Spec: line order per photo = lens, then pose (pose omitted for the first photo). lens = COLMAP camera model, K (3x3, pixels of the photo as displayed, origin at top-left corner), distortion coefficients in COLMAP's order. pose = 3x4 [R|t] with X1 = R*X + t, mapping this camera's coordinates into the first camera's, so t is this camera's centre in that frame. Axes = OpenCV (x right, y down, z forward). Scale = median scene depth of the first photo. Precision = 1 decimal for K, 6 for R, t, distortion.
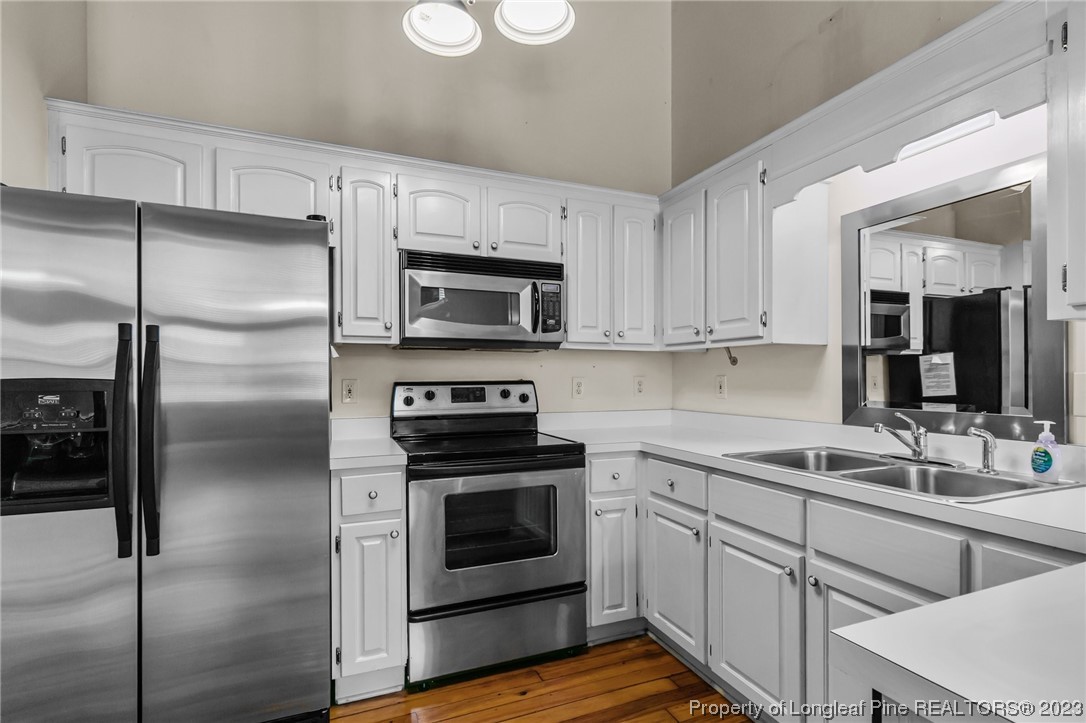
lens RADIAL K [[521.9, 0, 554.8], [0, 521.9, 381.2], [0, 0, 1]] dist [0.001143, 0.000168]
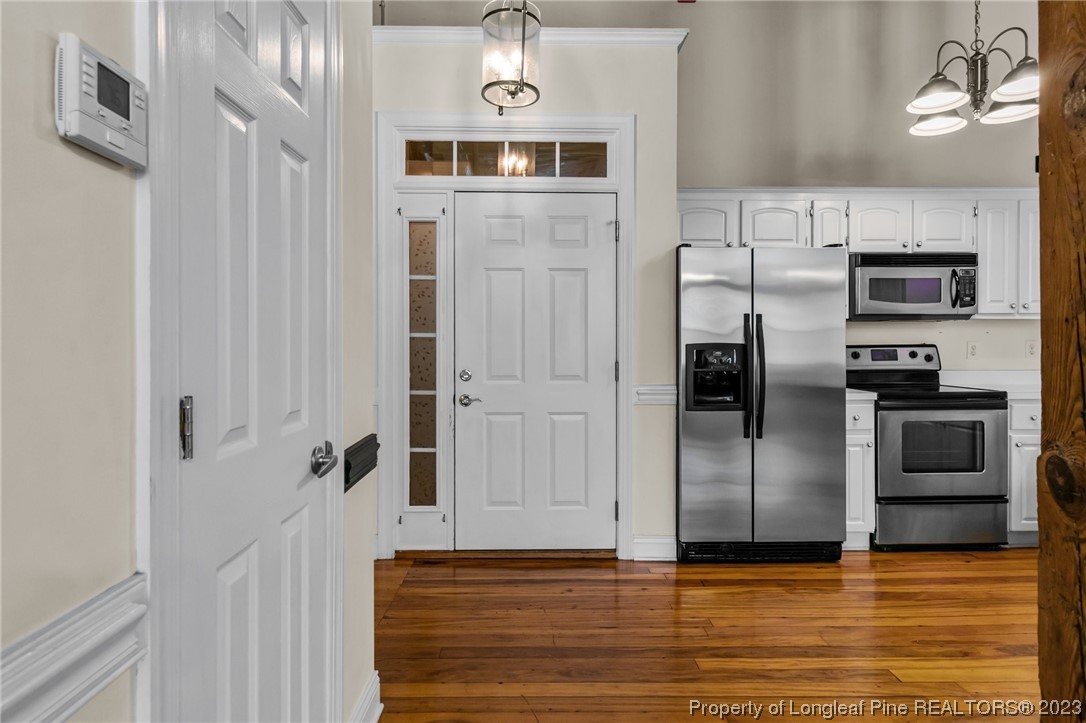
lens RADIAL K [[584.3, 0, 540.8], [0, 584.3, 354.2], [0, 0, 1]] dist [-0.002552, -0.000214]
pose [[0.925876, 0.004497, -0.377802, -0.445366], [-0.000169, 0.999934, 0.011489, 0.007635], [0.377828, -0.010573, 0.925815, -0.756479]]
